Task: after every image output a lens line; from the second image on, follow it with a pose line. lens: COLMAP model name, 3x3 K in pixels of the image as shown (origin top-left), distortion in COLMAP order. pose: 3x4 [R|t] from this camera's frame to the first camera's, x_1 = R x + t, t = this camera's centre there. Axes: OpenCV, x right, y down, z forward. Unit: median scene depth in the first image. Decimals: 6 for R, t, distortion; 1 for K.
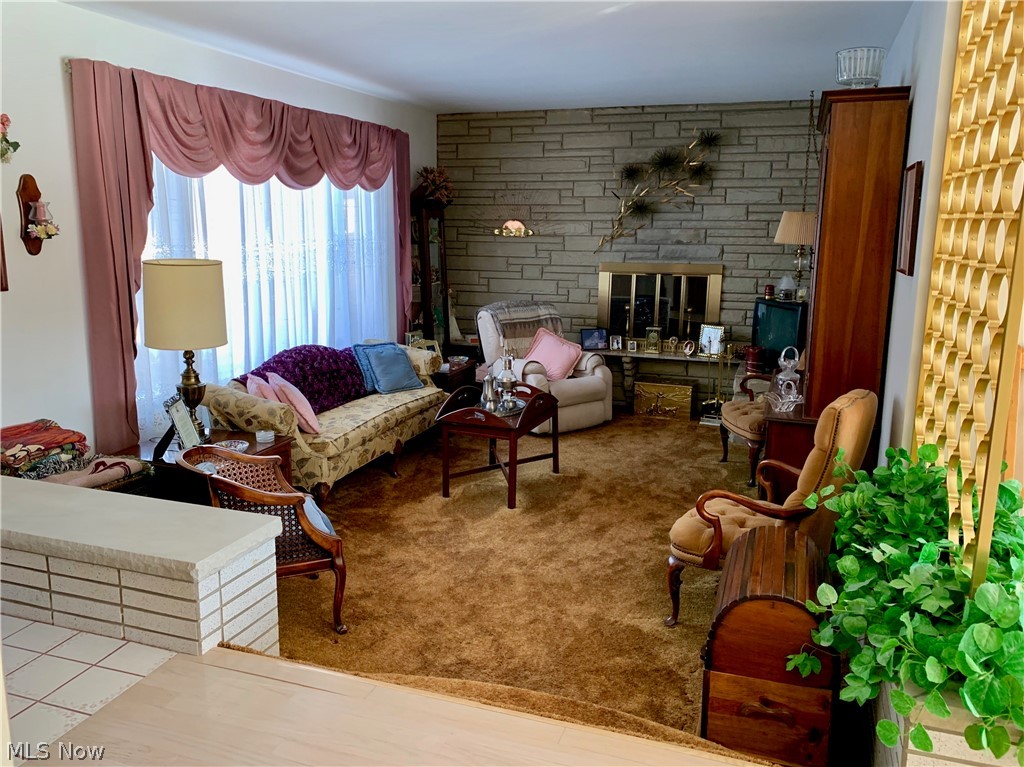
lens RADIAL K [[795.7, 0, 513.3], [0, 795.7, 384.0], [0, 0, 1]] dist [0.001350, 0.007422]
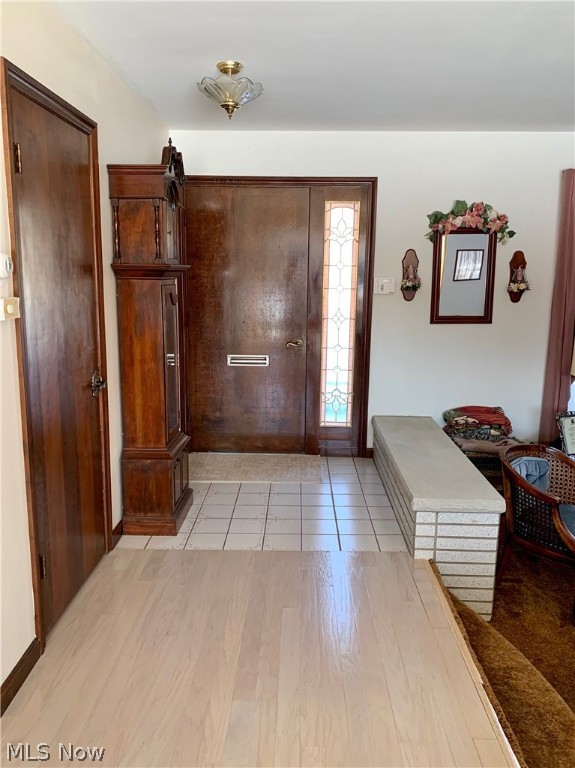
lens RADIAL K [[596.7, 0, 289.7], [0, 596.7, 382.9], [0, 0, 1]] dist [0.001350, 0.007422]
pose [[0.330298, 0.160013, -0.930214, 0.487186], [-0.190742, 0.976508, 0.100248, -0.056231], [0.924403, 0.144319, 0.353060, 0.278936]]
